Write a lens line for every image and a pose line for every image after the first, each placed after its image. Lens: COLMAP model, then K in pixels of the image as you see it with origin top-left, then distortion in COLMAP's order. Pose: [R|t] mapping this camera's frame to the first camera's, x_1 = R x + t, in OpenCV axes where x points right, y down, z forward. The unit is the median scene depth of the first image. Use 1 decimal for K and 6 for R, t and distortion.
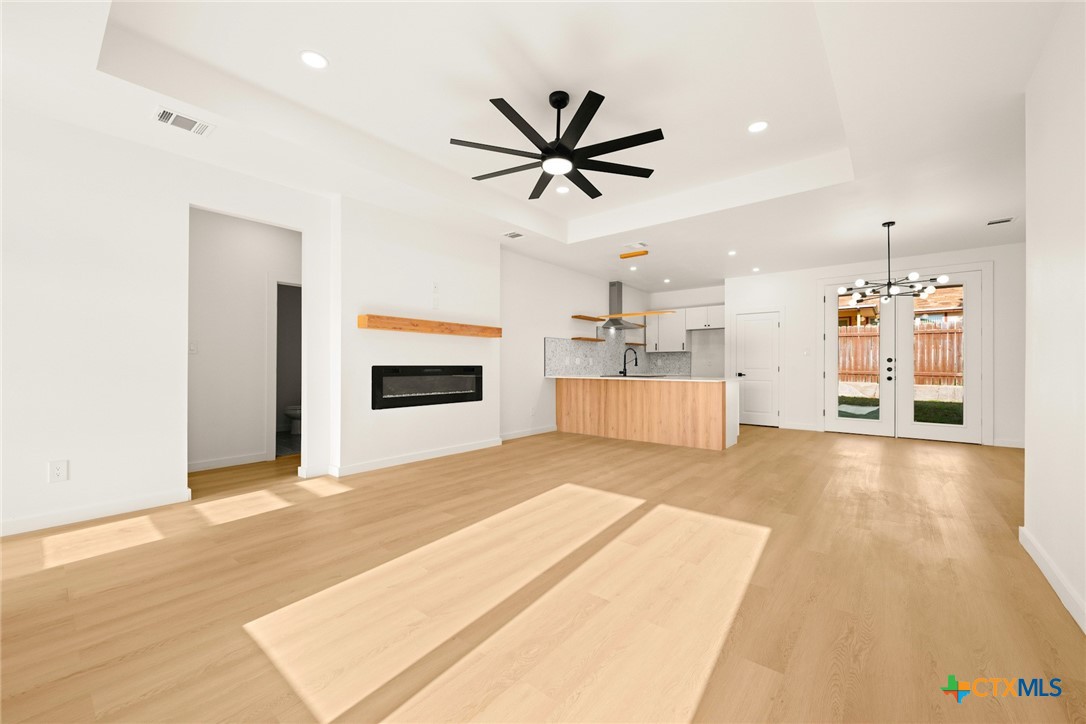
lens RADIAL K [[431.5, 0, 547.6], [0, 431.5, 365.5], [0, 0, 1]] dist [-0.002847, 0.000141]
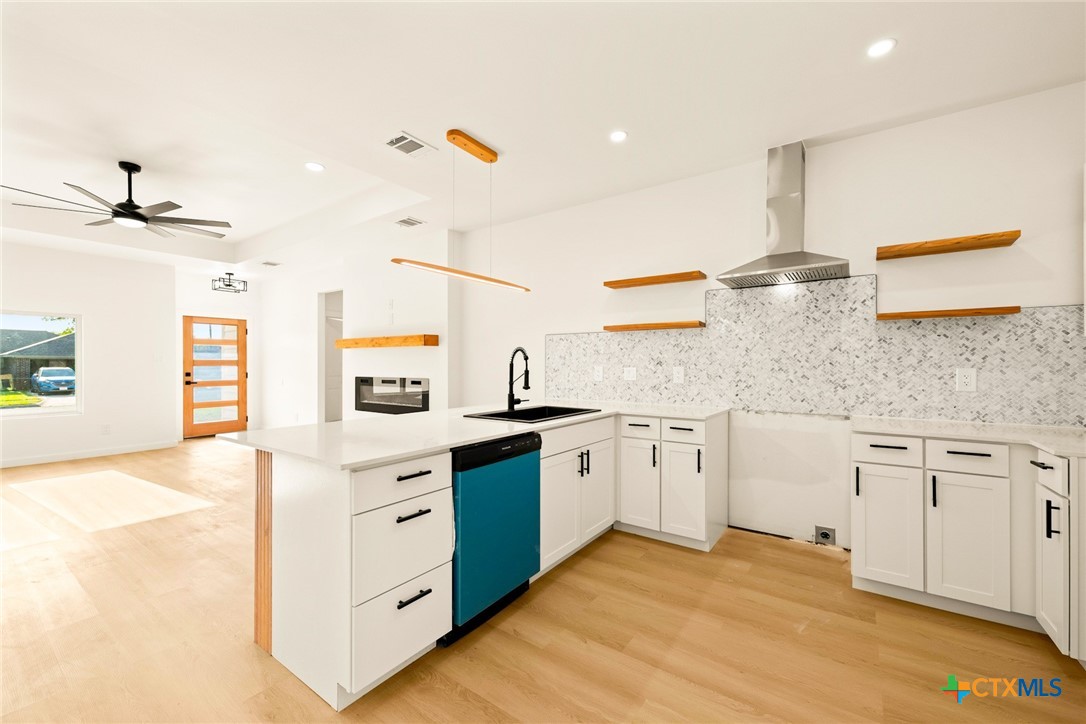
lens RADIAL K [[431.5, 0, 545.8], [0, 431.5, 364.1], [0, 0, 1]] dist [-0.002847, 0.000141]
pose [[0.068951, -0.002636, -0.997617, 0.863280], [0.001075, 0.999996, -0.002568, -0.030913], [0.997619, -0.000896, 0.068954, 1.359165]]
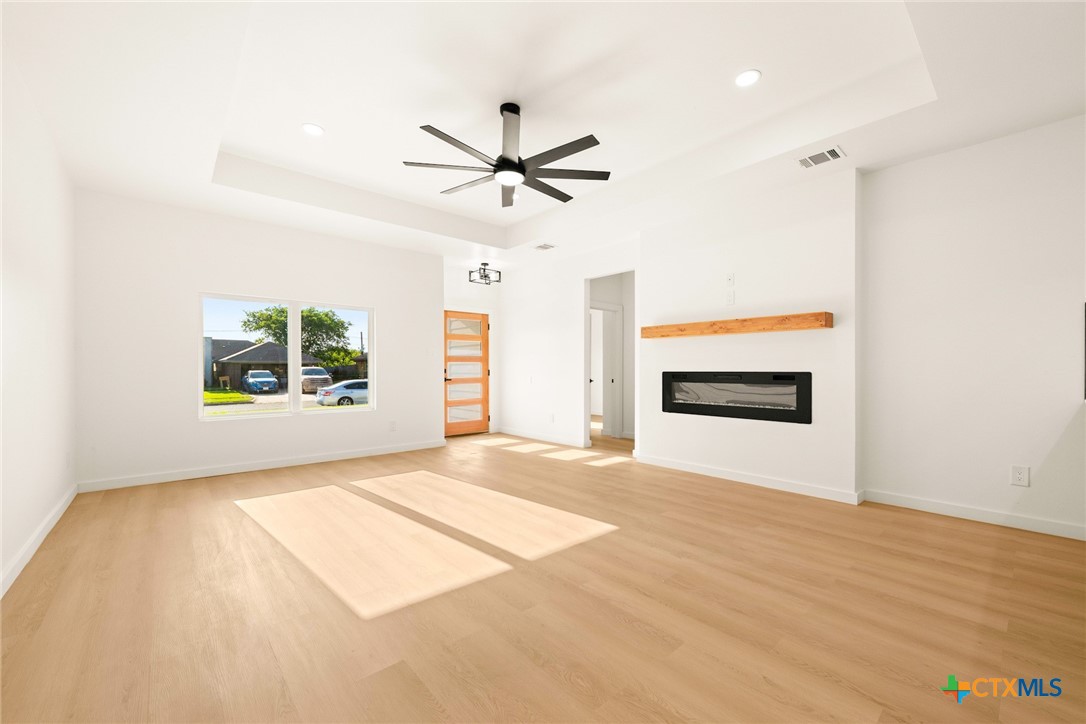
lens RADIAL K [[431.5, 0, 548.9], [0, 431.5, 371.8], [0, 0, 1]] dist [-0.002847, 0.000141]
pose [[-0.160160, 0.002752, -0.987087, 0.660565], [0.000834, 0.999996, 0.002652, -0.002006], [0.987091, -0.000399, -0.160161, 0.813082]]
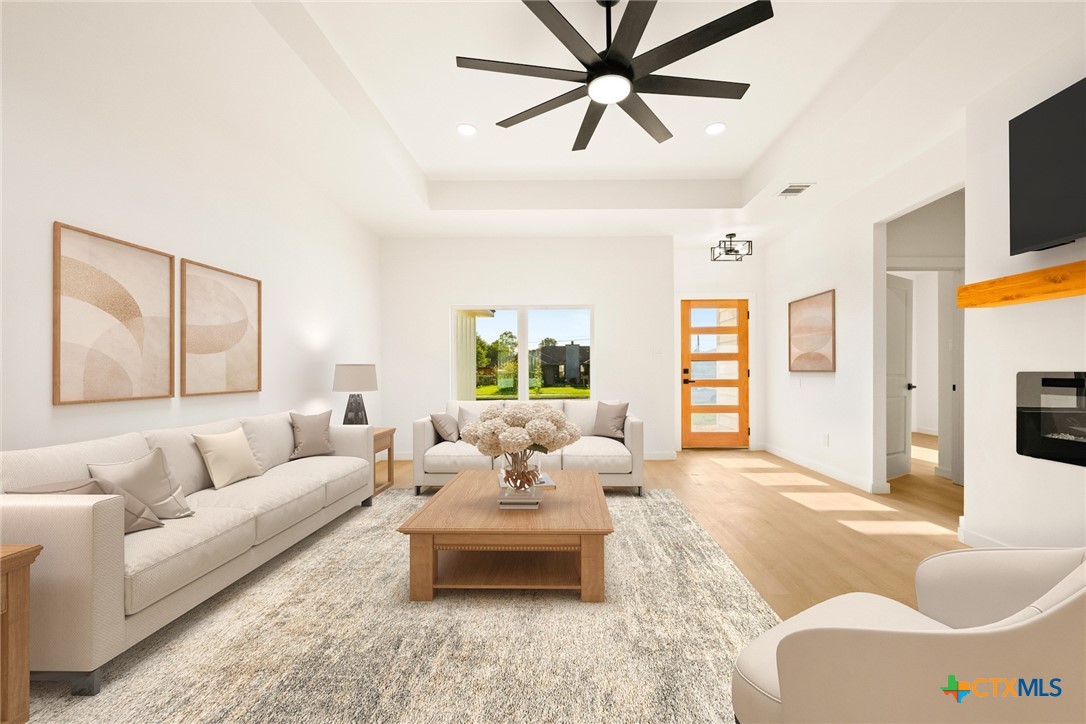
lens RADIAL K [[431.5, 0, 564.4], [0, 431.5, 371.7], [0, 0, 1]] dist [-0.002847, 0.000141]
pose [[-0.778227, 0.001246, -0.627982, 0.338212], [0.001214, 0.999999, 0.000480, -0.000652], [0.627982, -0.000389, -0.778228, 0.970436]]
